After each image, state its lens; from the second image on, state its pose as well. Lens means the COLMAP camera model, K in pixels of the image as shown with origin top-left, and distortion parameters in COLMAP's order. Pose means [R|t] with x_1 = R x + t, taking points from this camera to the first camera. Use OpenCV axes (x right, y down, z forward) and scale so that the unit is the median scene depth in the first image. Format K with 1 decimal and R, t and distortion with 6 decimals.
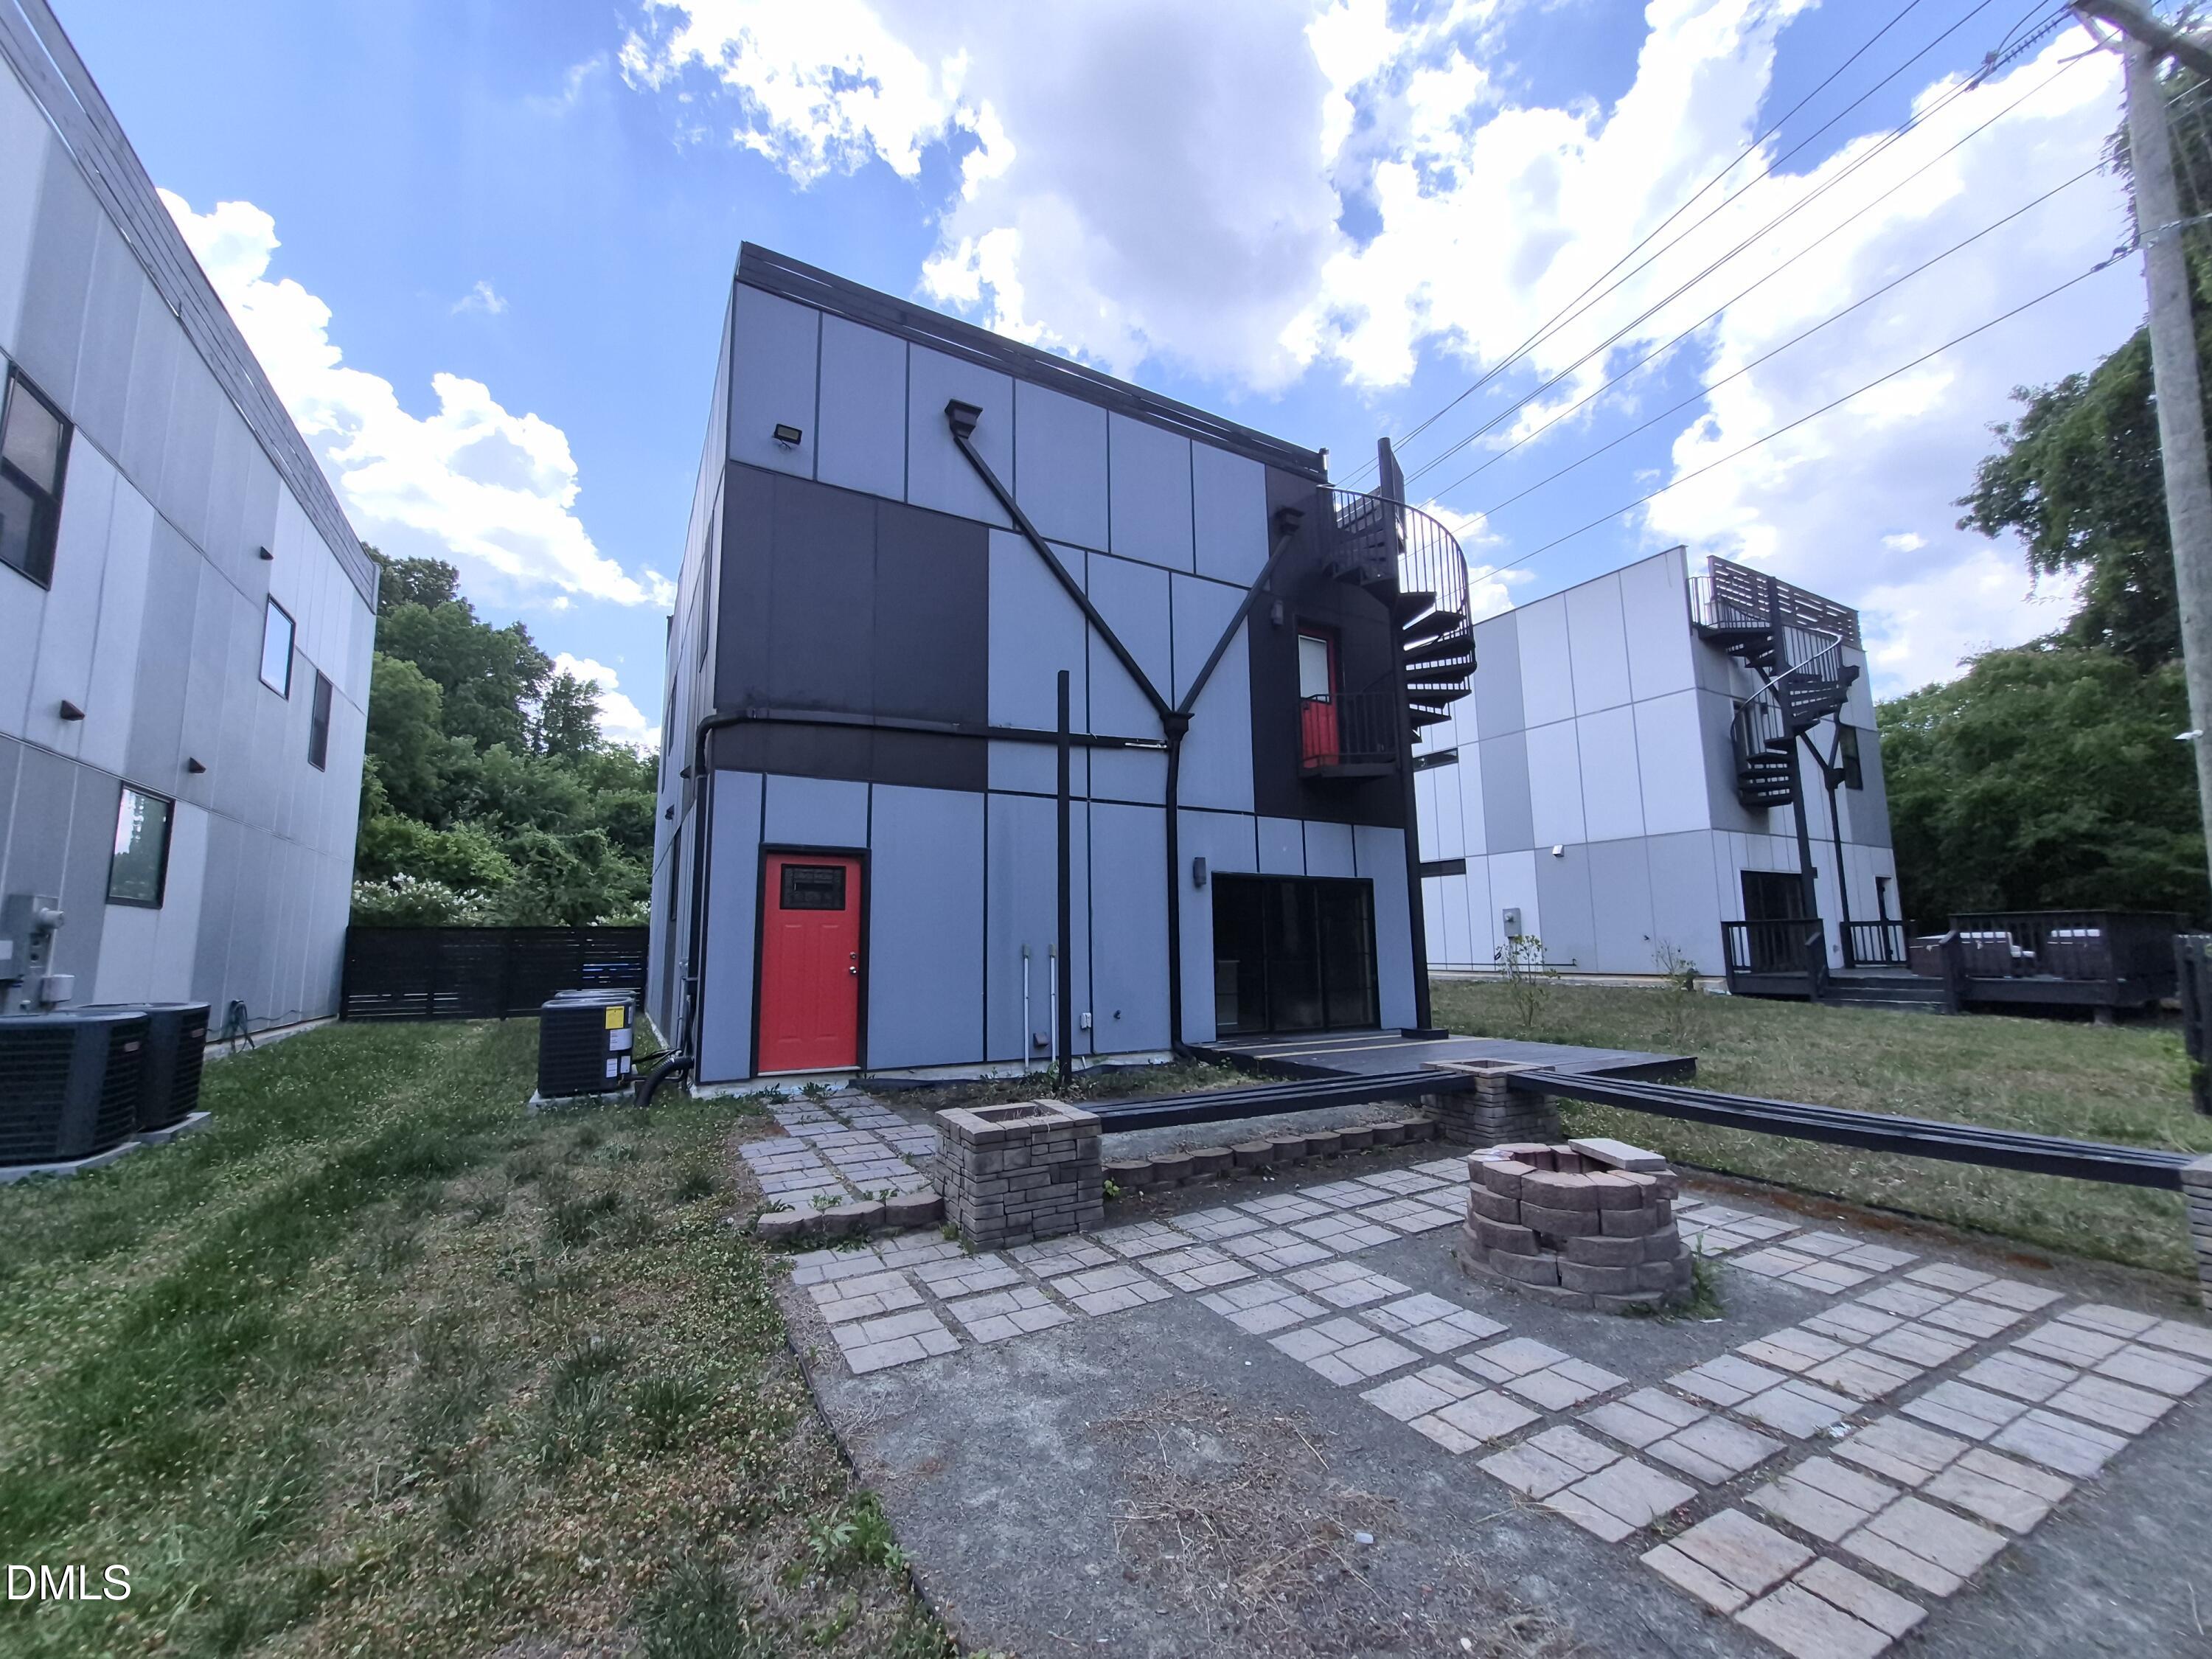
lens RADIAL K [[872.6, 0, 1099.0], [0, 872.6, 822.9], [0, 0, 1]] dist [0.000523, 0.000116]
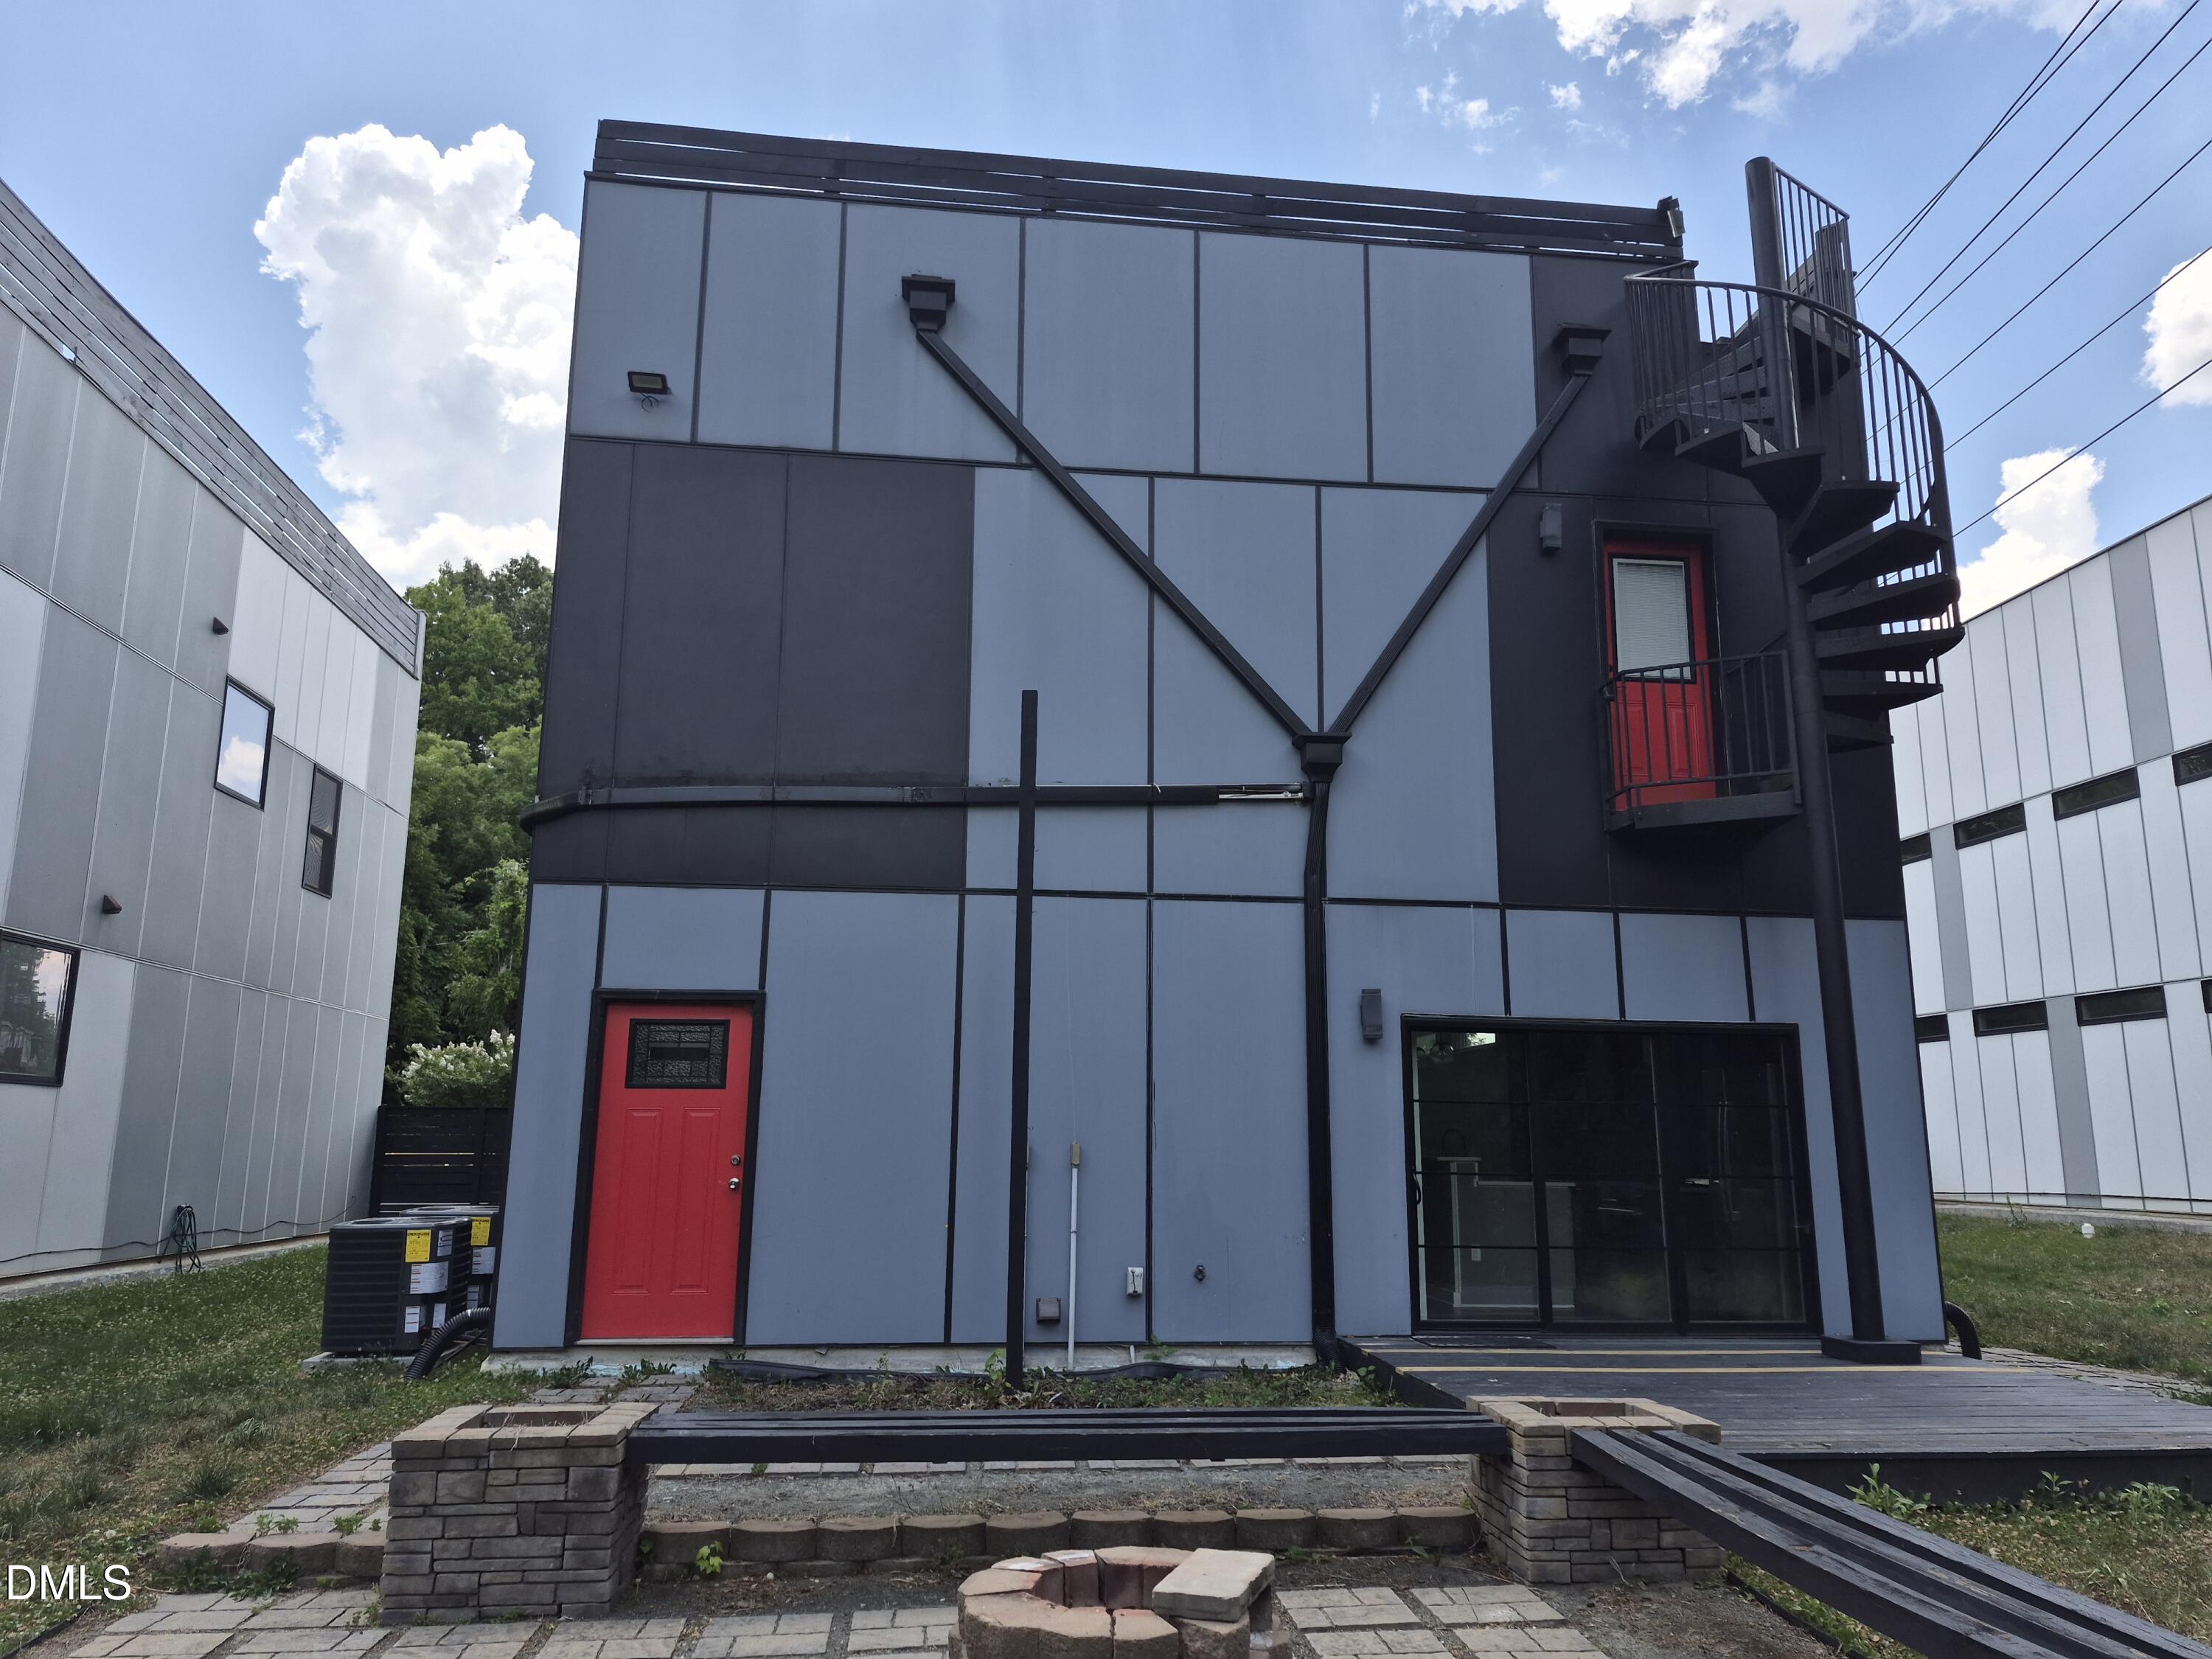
lens RADIAL K [[1528.9, 0, 1110.6], [0, 1528.9, 819.1], [0, 0, 1]] dist [0.096620, -0.125009]
pose [[0.922044, -0.064919, -0.381603, 0.360286], [0.039888, 0.996523, -0.073151, -0.003744], [0.385025, 0.052227, 0.921427, 0.038584]]
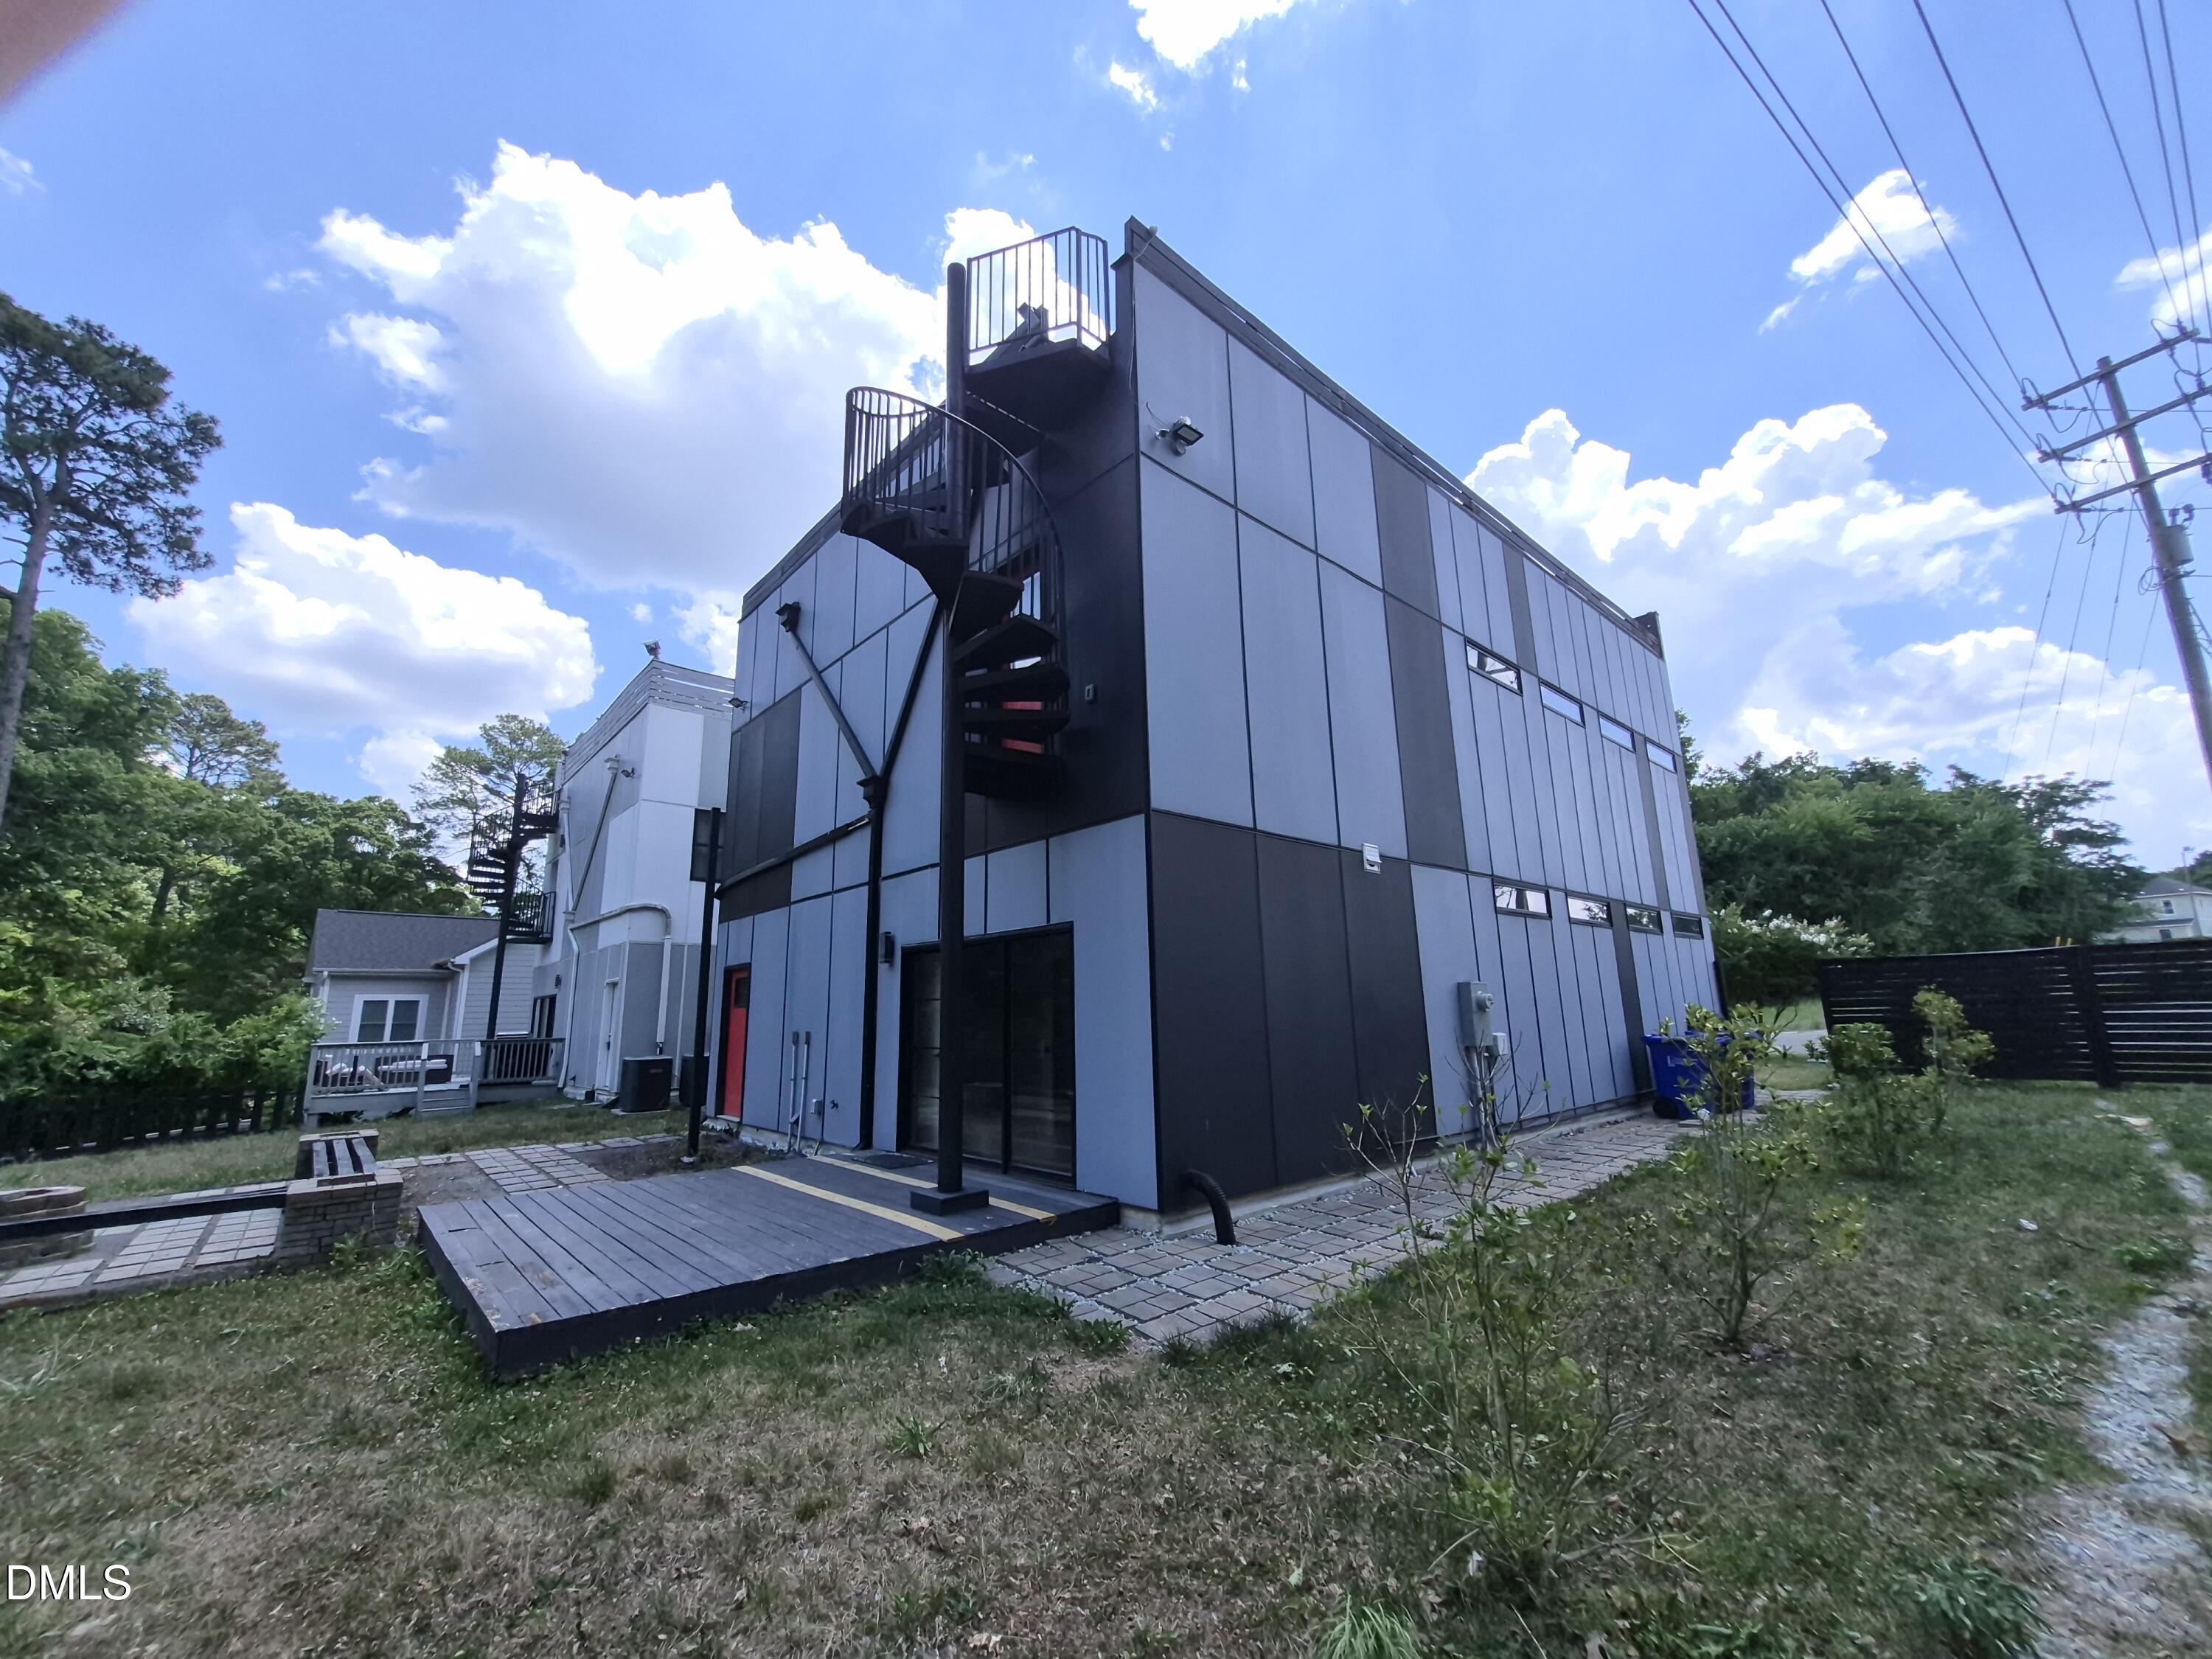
lens RADIAL K [[870.8, 0, 1100.5], [0, 870.8, 835.1], [0, 0, 1]] dist [0.002078, 0.000057]
pose [[0.209362, -0.200575, -0.957046, 1.072673], [0.155849, 0.973070, -0.169840, 0.133559], [0.965339, -0.113597, 0.234983, 1.078991]]
